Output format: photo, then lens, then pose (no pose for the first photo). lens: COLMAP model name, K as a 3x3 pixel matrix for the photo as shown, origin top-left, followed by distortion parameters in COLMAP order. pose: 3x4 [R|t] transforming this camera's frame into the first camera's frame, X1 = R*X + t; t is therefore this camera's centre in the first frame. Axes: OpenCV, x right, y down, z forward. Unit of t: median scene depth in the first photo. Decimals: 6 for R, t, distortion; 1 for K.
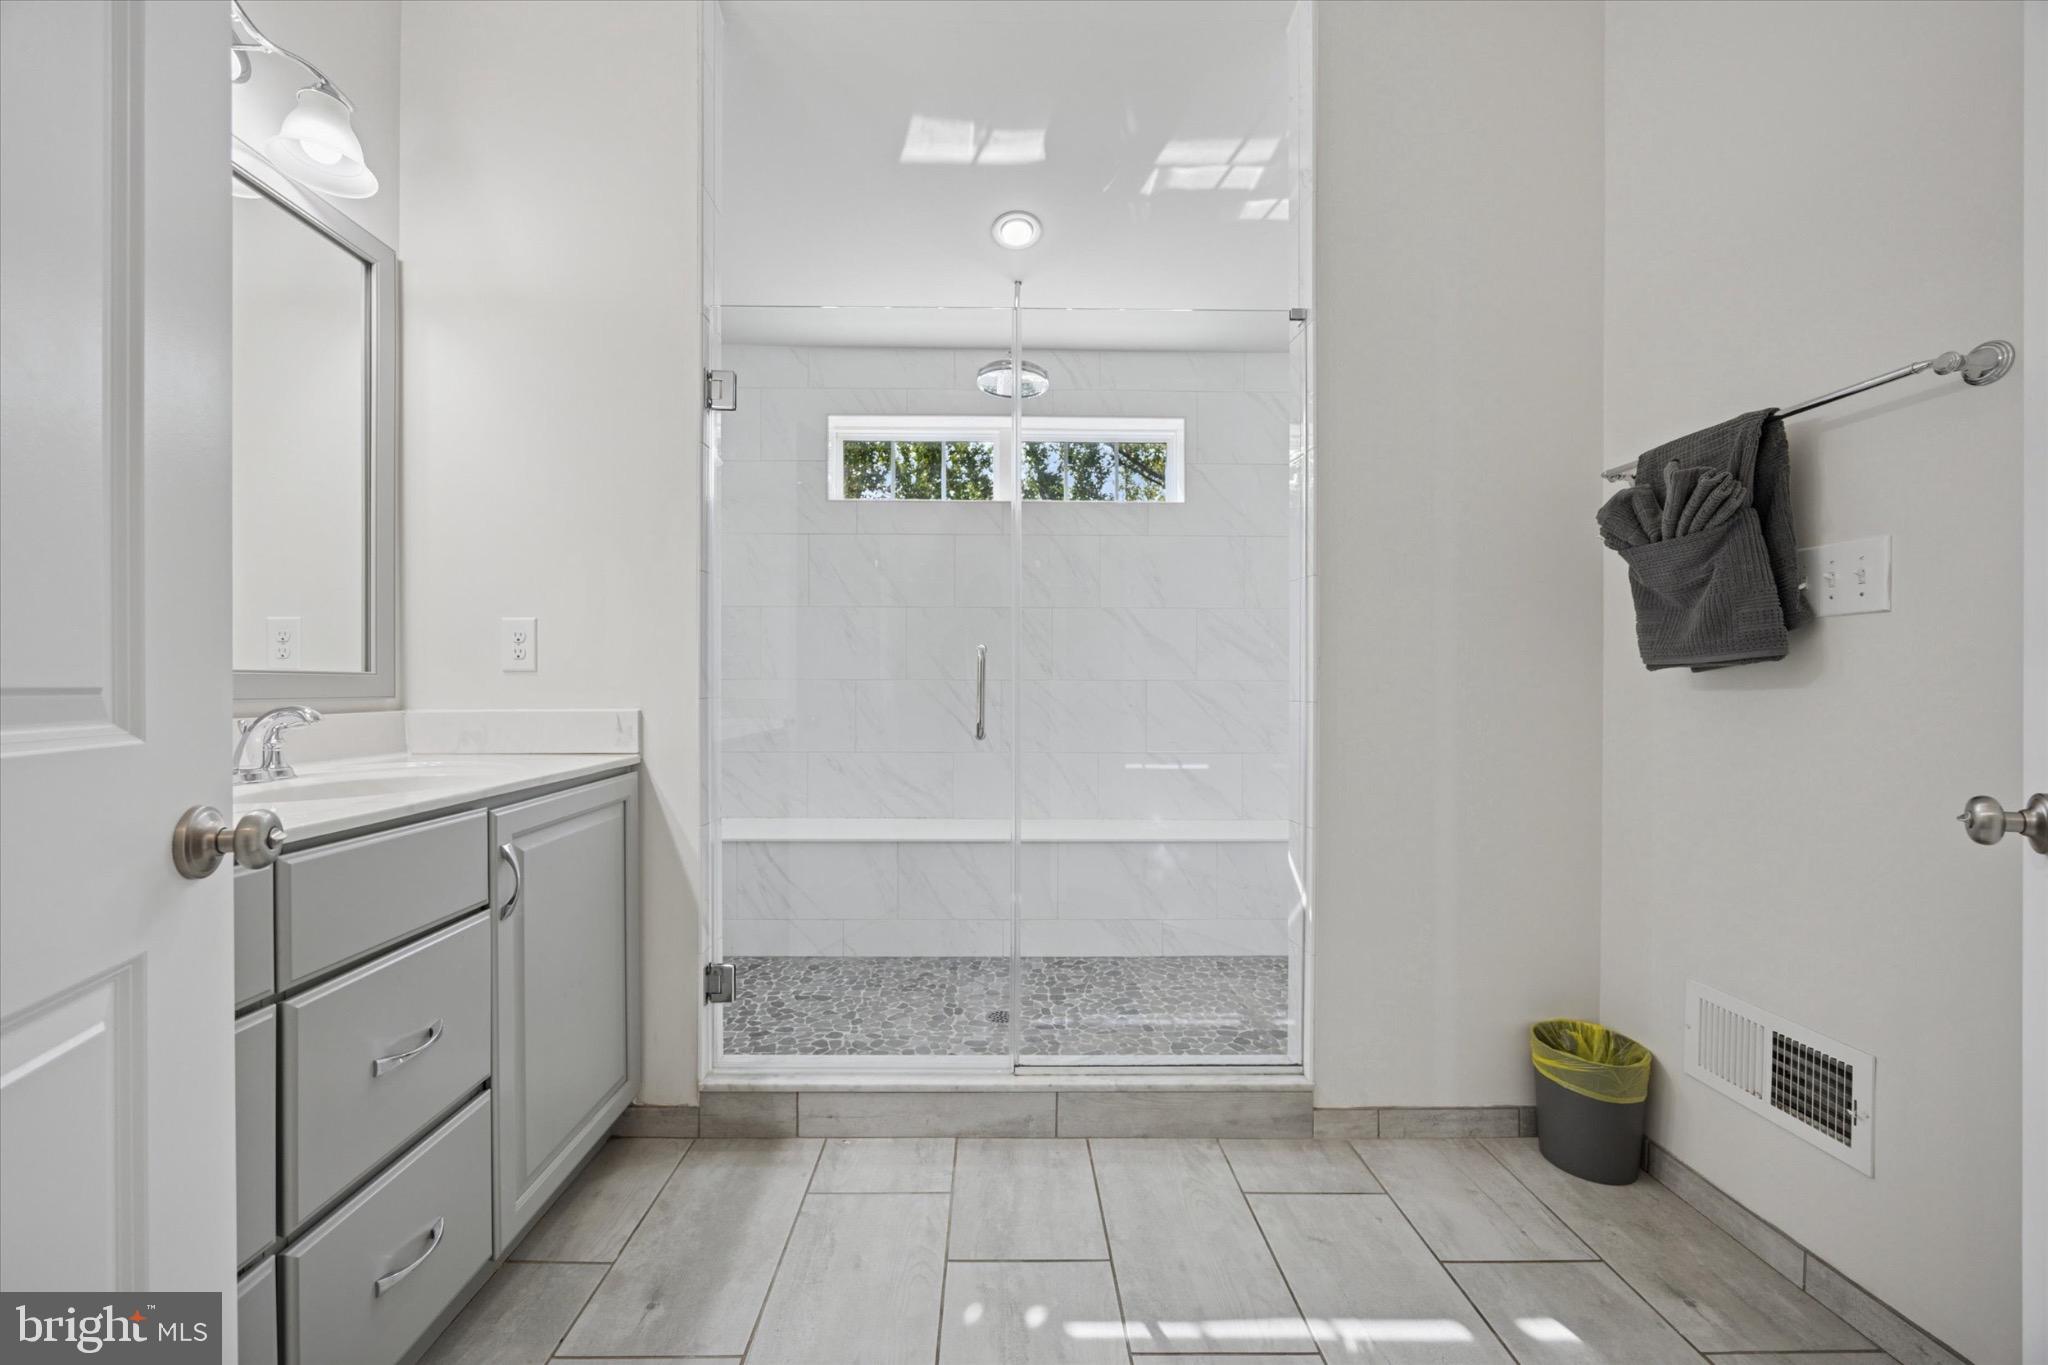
lens RADIAL K [[785.8, 0, 1010.6], [0, 785.8, 691.7], [0, 0, 1]] dist [0.002006, 0.000153]
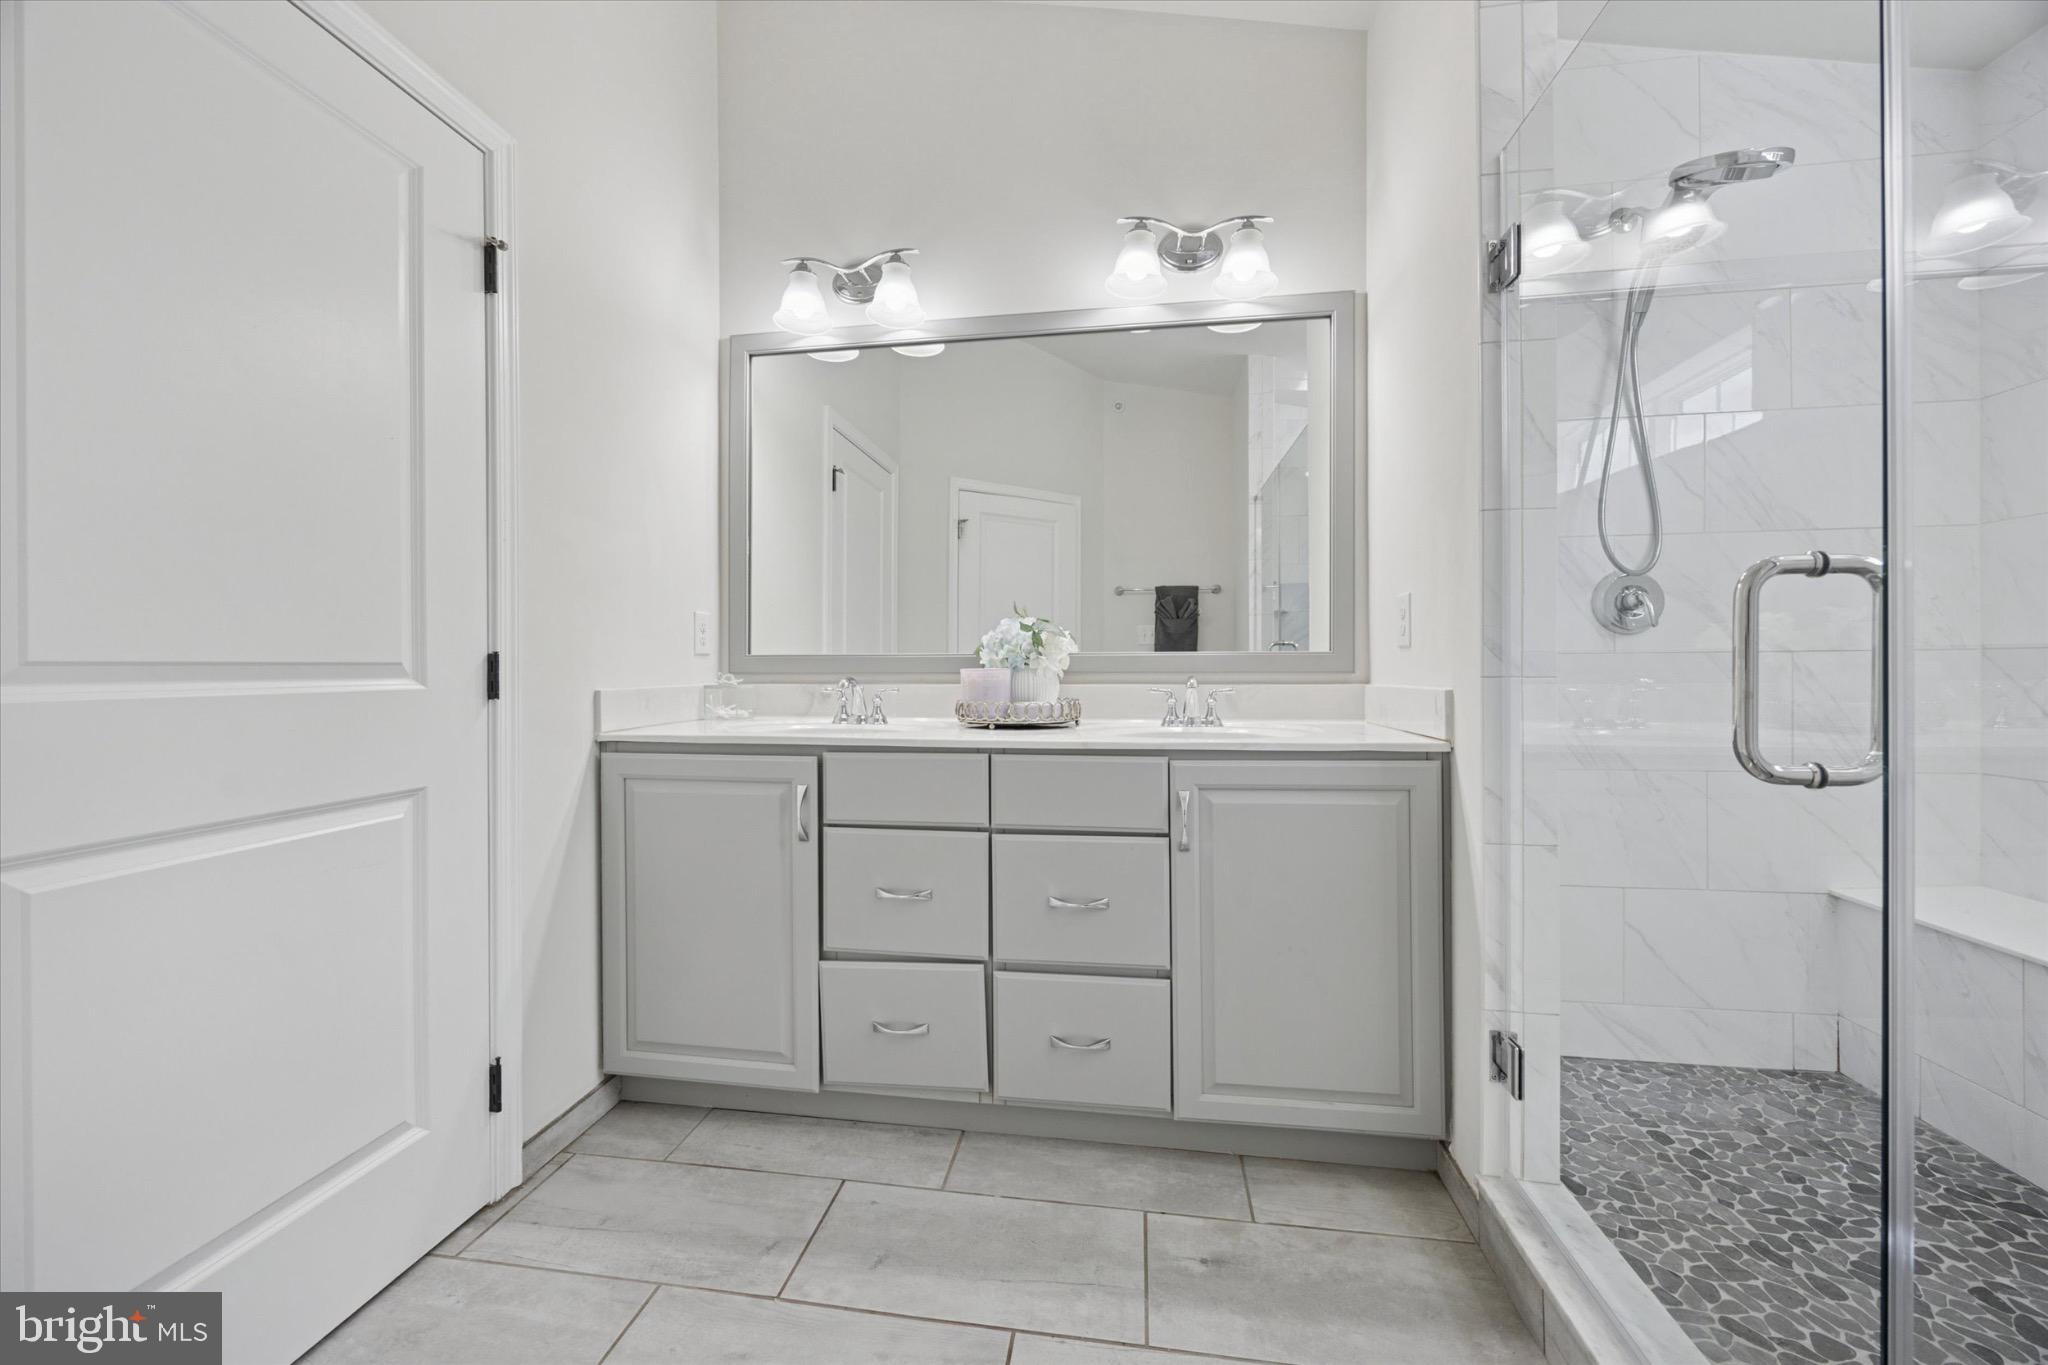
lens RADIAL K [[785.8, 0, 1013.9], [0, 785.8, 672.0], [0, 0, 1]] dist [0.002006, 0.000153]
pose [[-0.174319, 0.002879, -0.984685, 0.520457], [-0.001468, 0.999994, 0.003184, 0.003974], [0.984688, 0.002001, -0.174314, 0.807210]]
